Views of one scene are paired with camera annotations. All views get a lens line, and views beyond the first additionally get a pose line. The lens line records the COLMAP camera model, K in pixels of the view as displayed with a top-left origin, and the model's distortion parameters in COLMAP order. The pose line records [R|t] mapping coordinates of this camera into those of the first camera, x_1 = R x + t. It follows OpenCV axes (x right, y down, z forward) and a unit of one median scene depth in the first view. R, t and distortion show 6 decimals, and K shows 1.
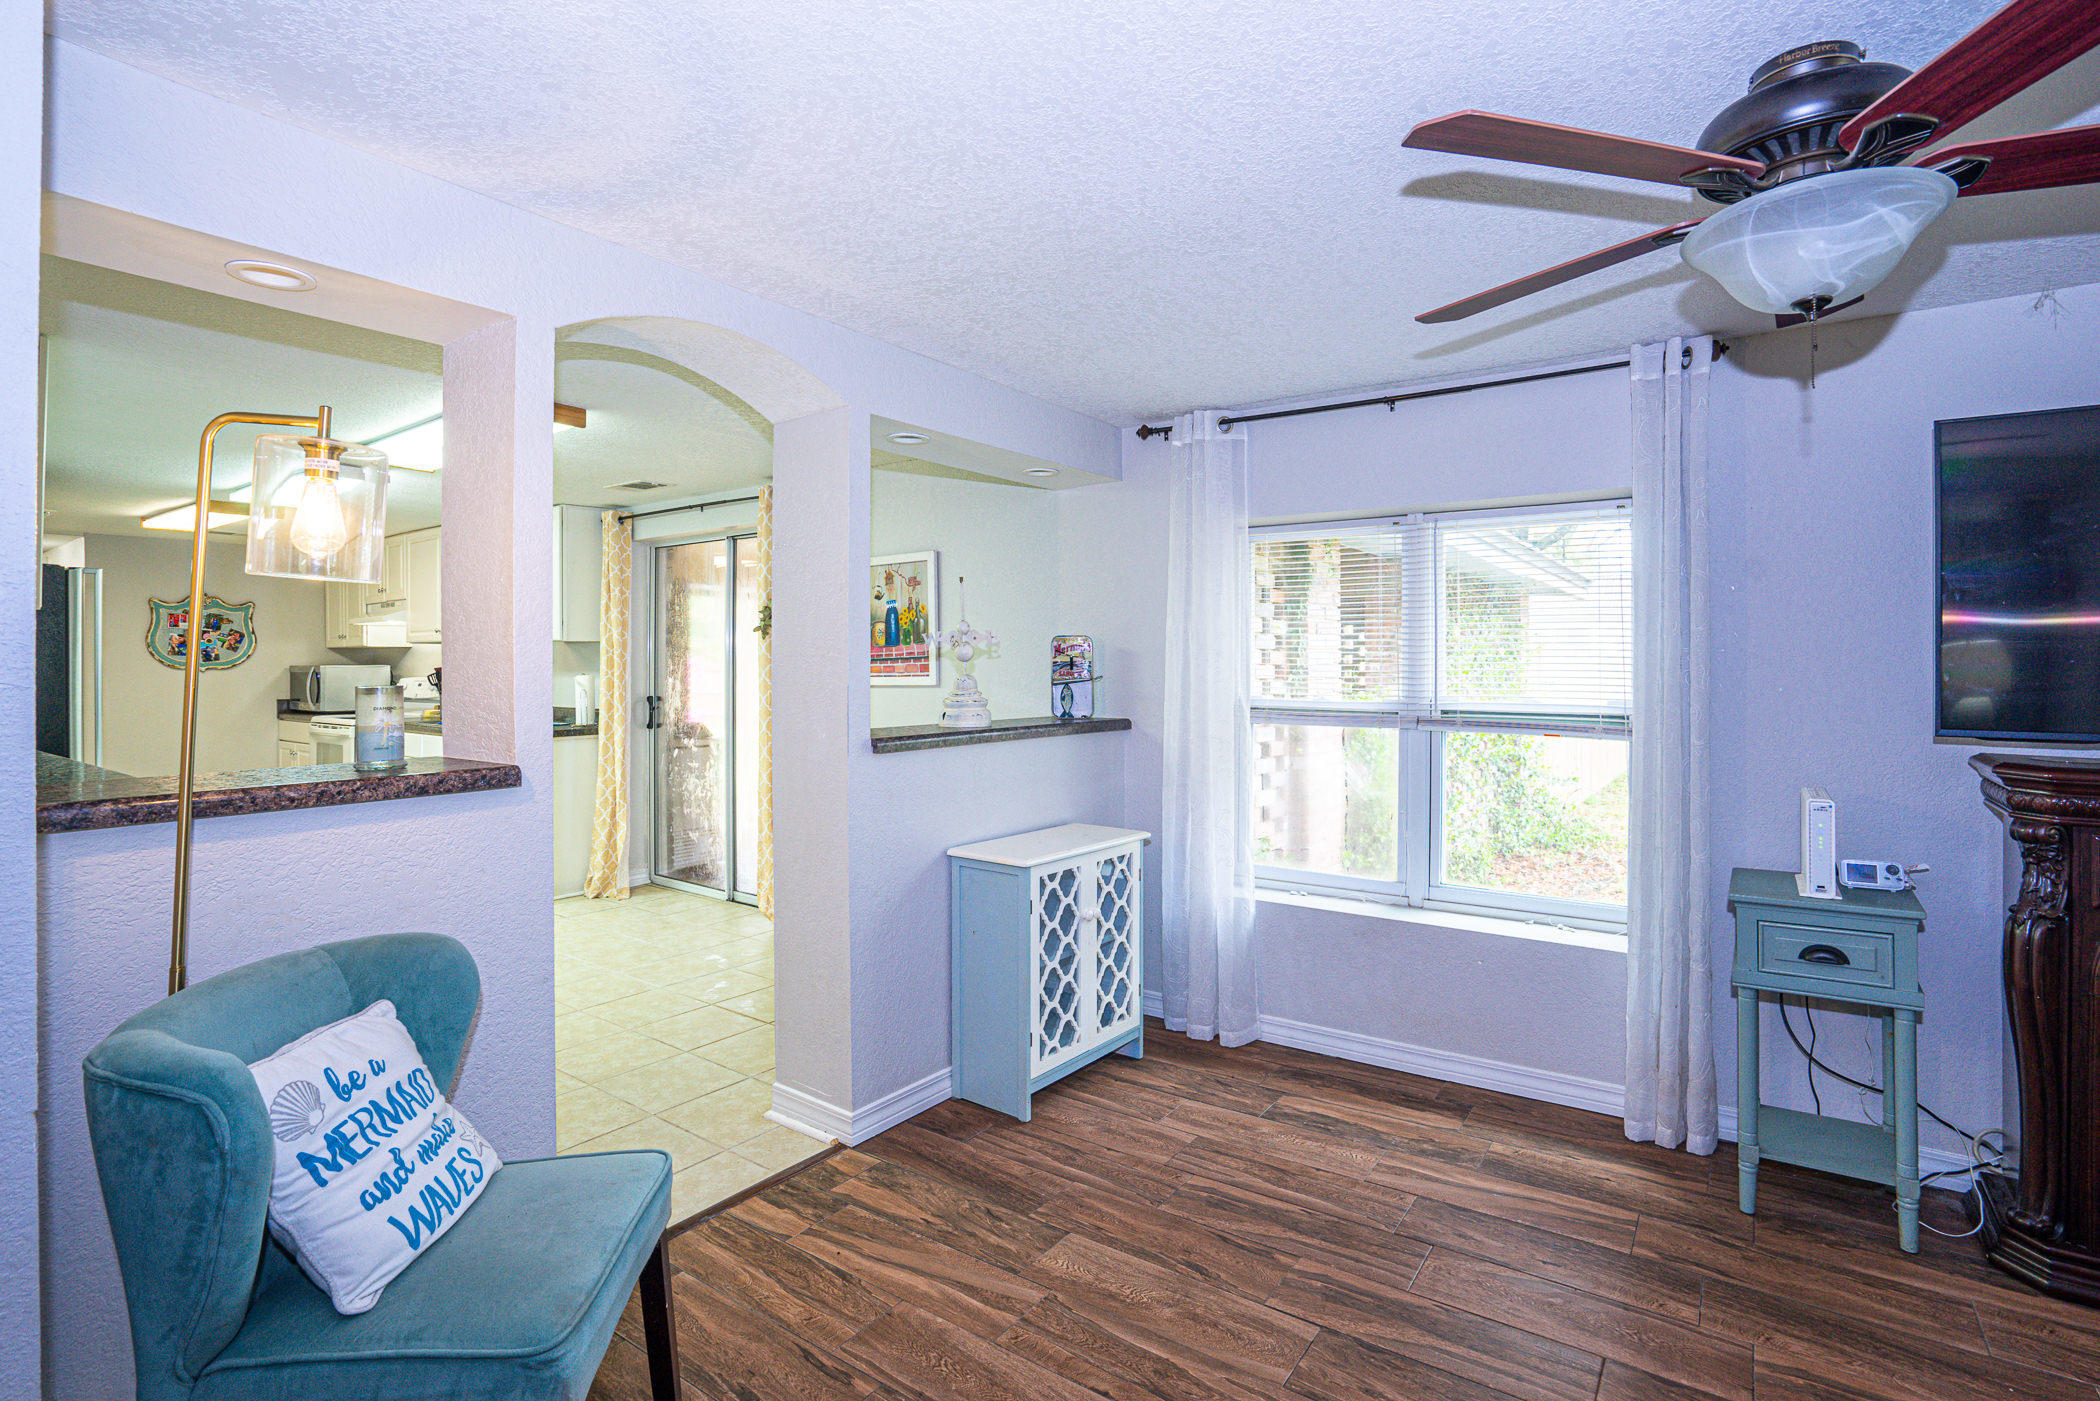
lens RADIAL K [[995.9, 0, 1047.0], [0, 995.9, 655.2], [0, 0, 1]] dist [-0.024964, 0.005266]
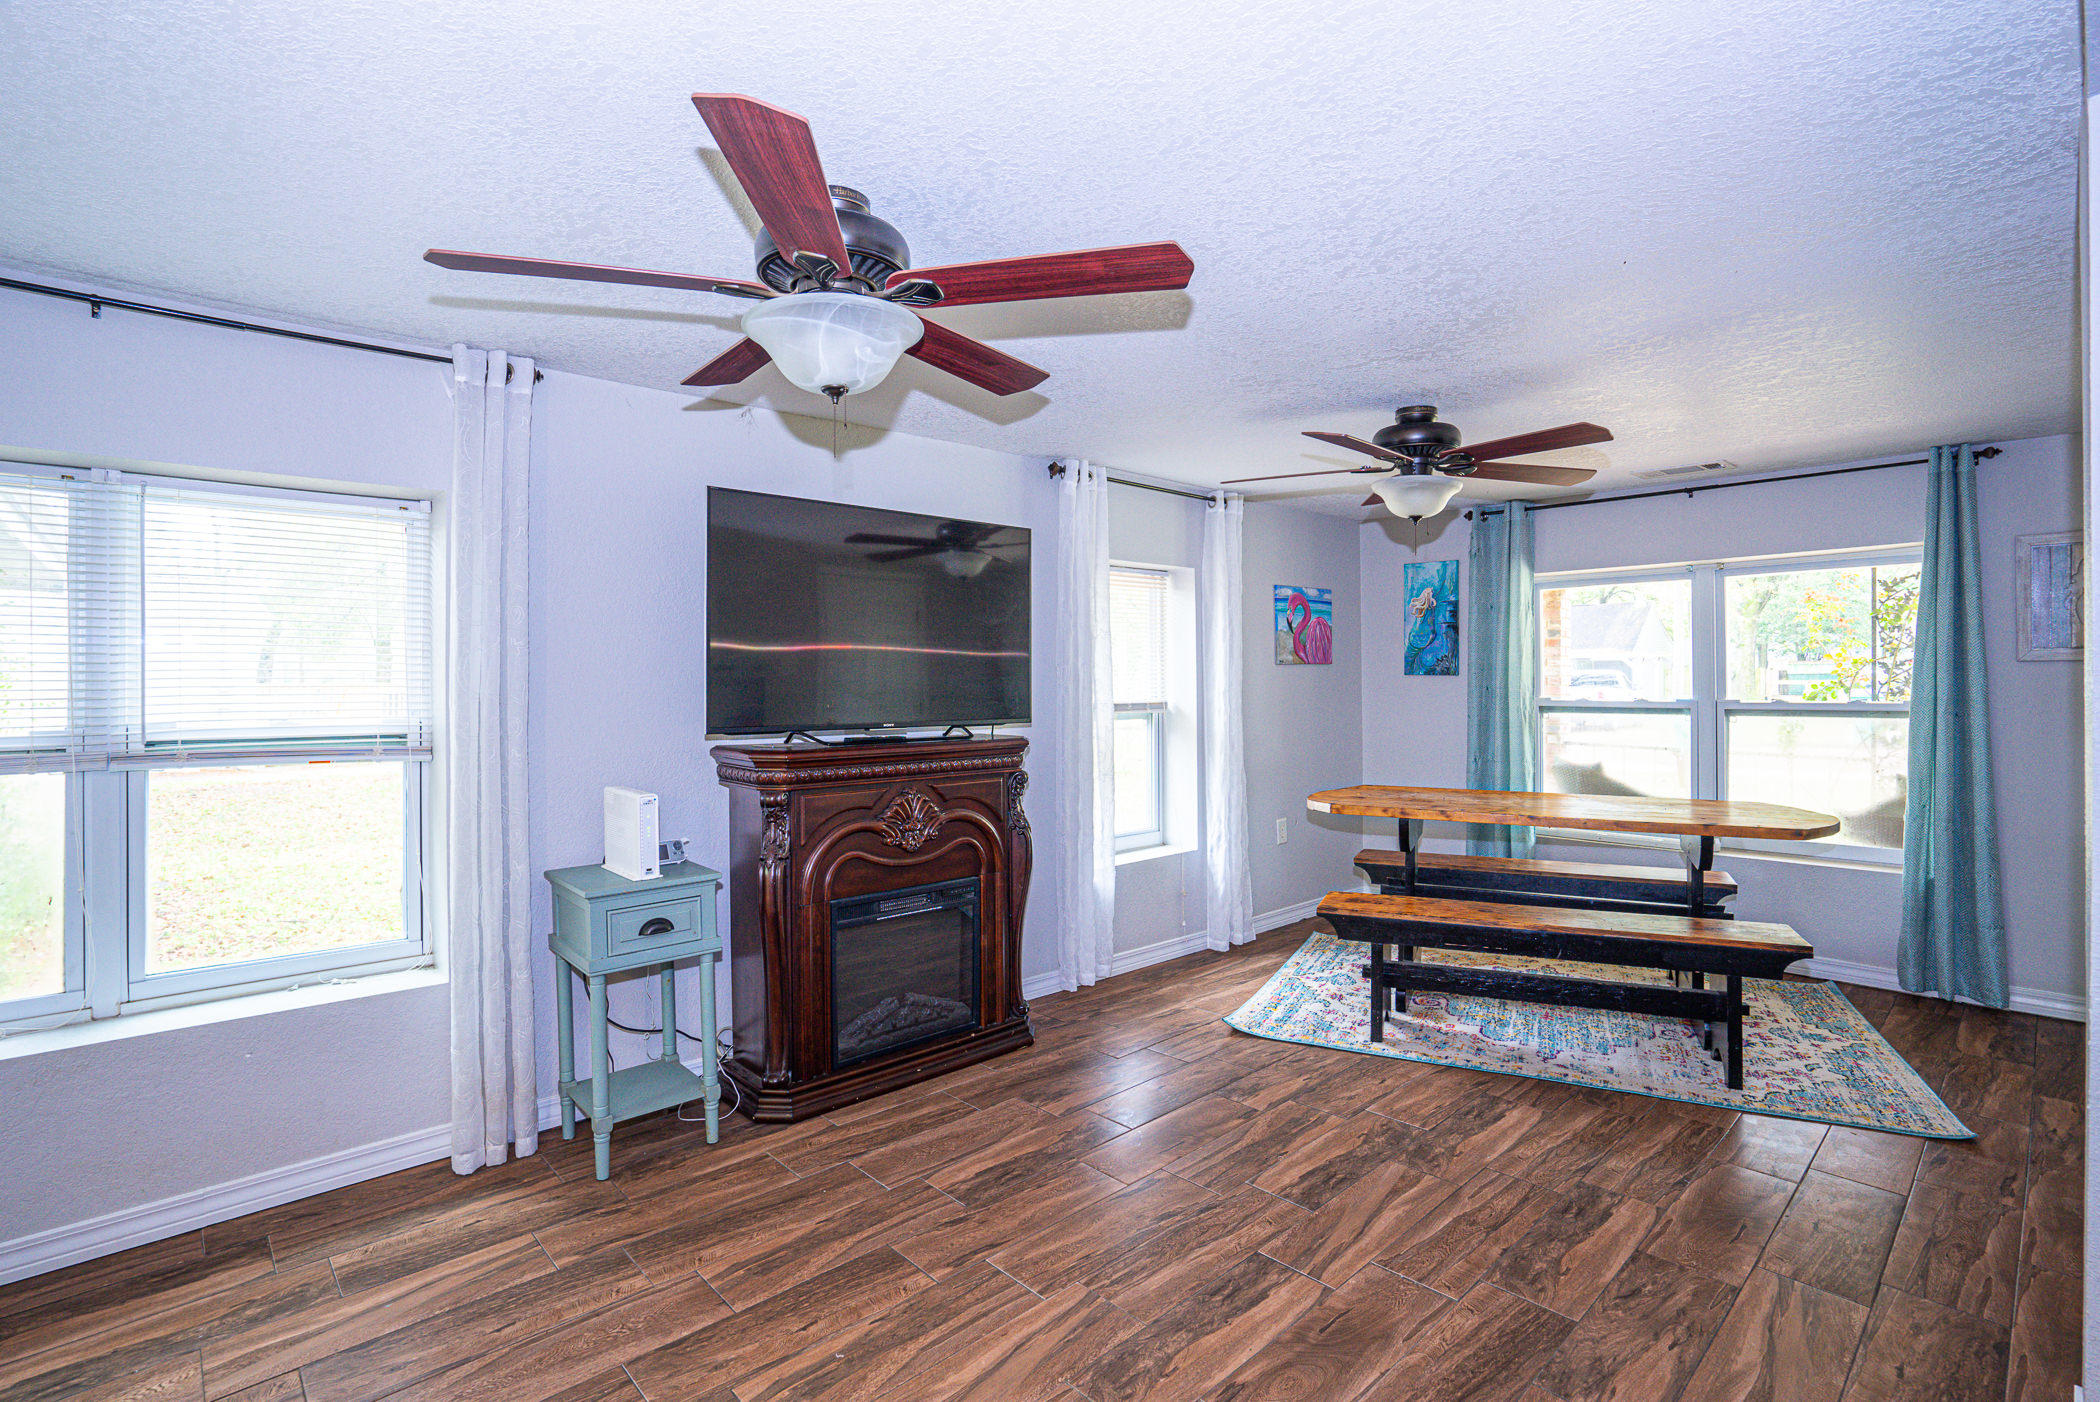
lens RADIAL K [[995.9, 0, 1050.6], [0, 995.9, 681.9], [0, 0, 1]] dist [-0.024964, 0.005266]
pose [[0.218307, -0.007238, 0.975853, -0.253079], [-0.006574, 0.999939, 0.008888, -0.000526], [-0.975858, -0.008356, 0.218246, 0.279700]]
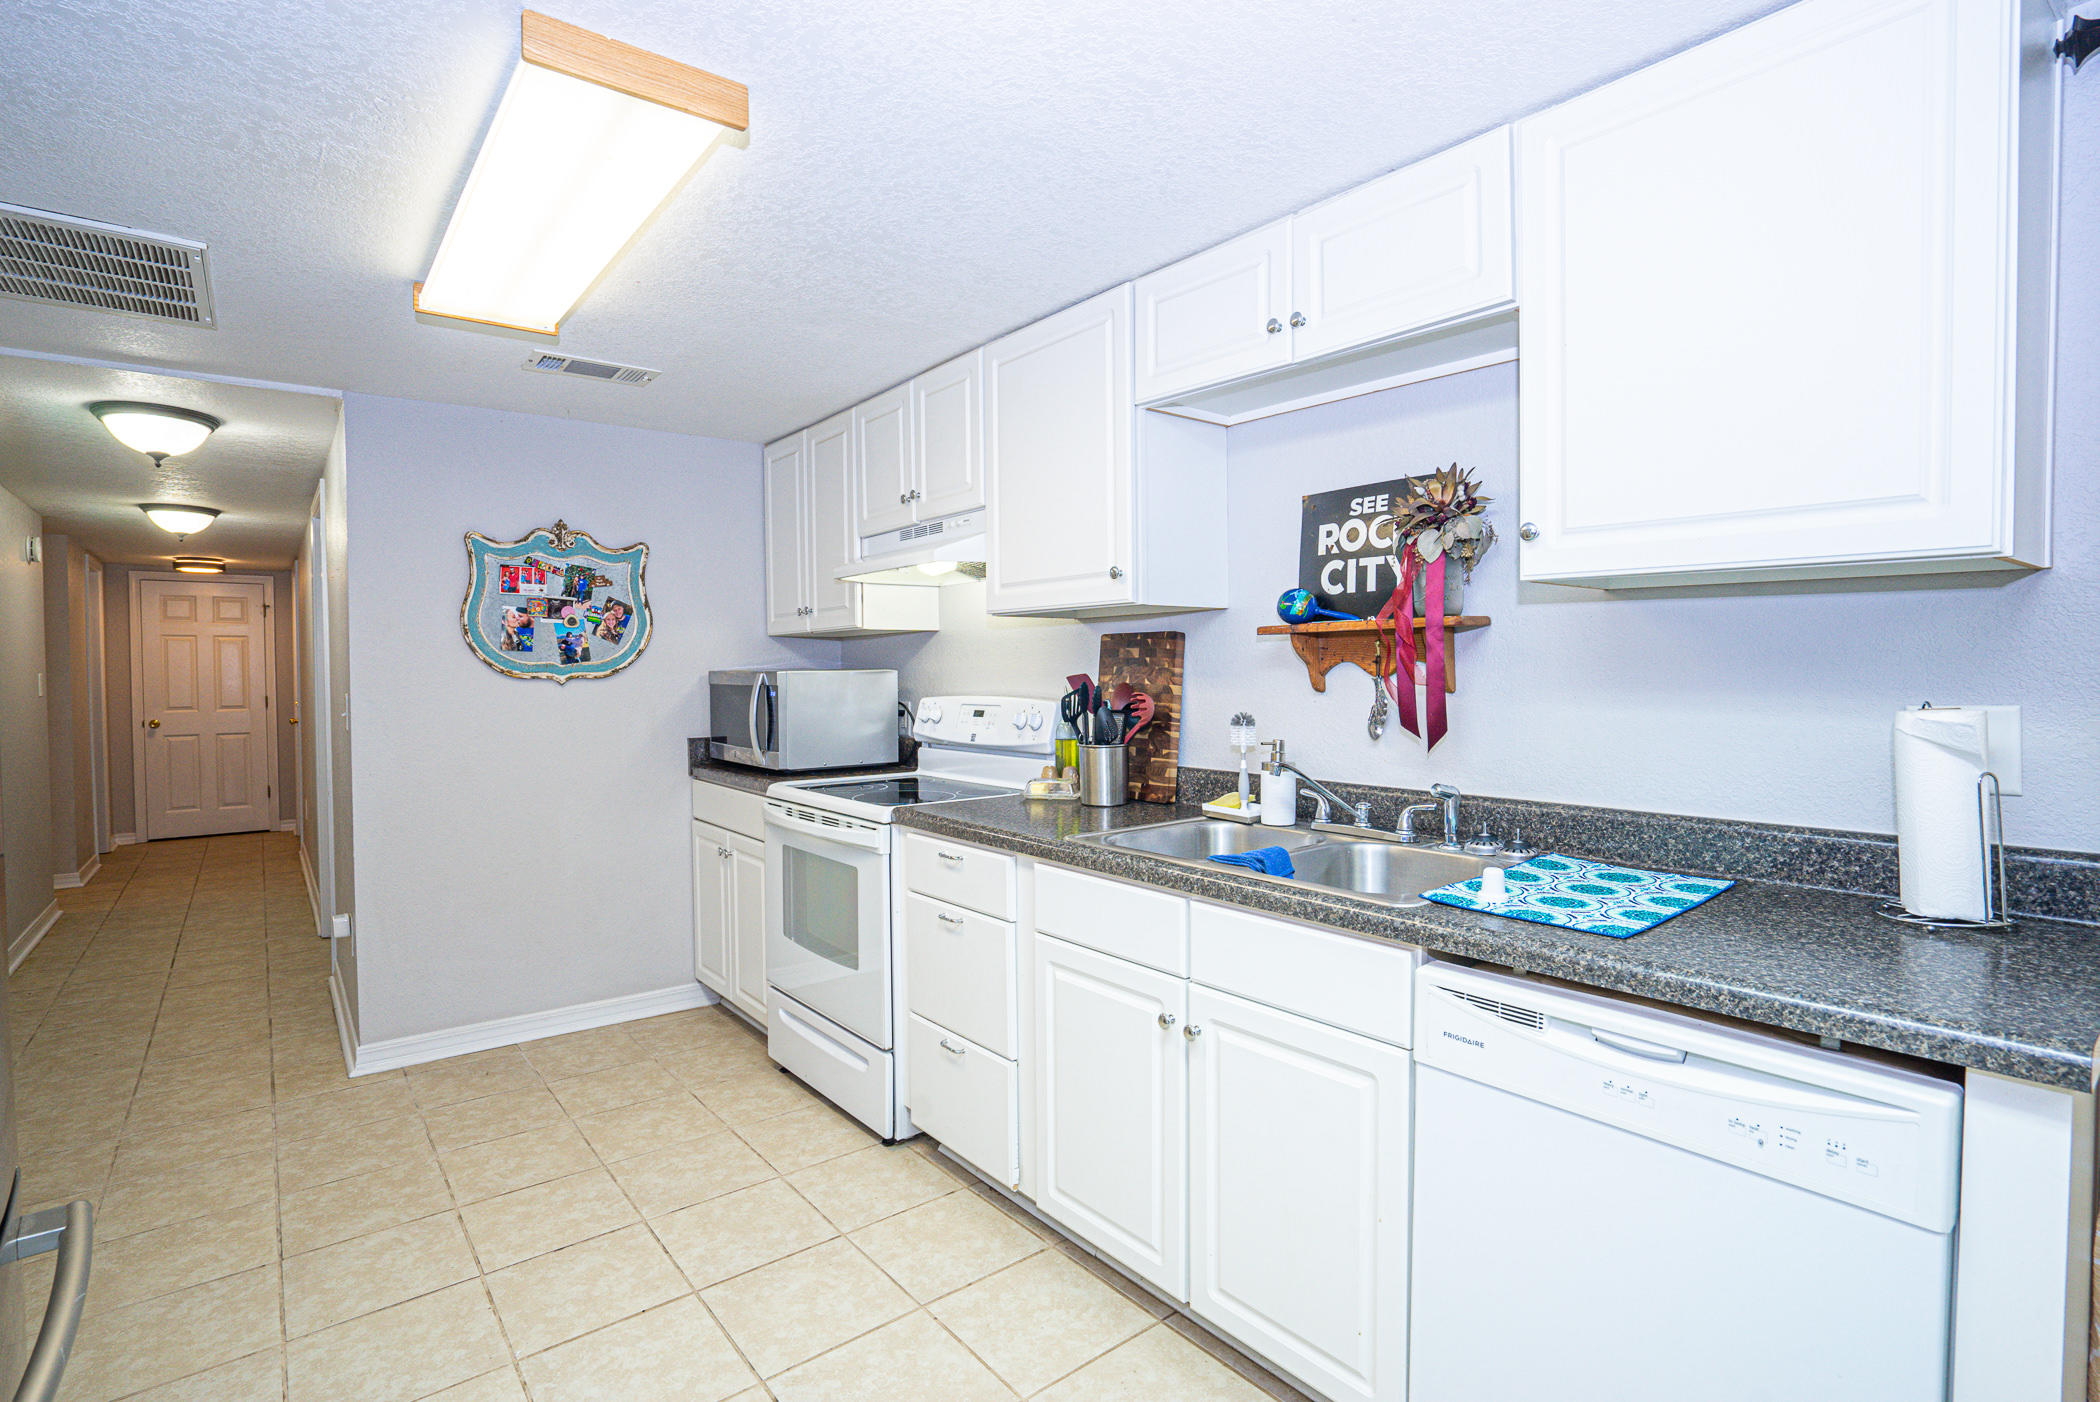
lens RADIAL K [[995.9, 0, 1038.8], [0, 995.9, 698.4], [0, 0, 1]] dist [-0.024964, 0.005266]
pose [[0.963495, 0.008928, -0.267578, -0.463657], [0.002504, 0.999100, 0.042351, 0.003359], [0.267716, -0.041475, 0.962605, 0.545382]]
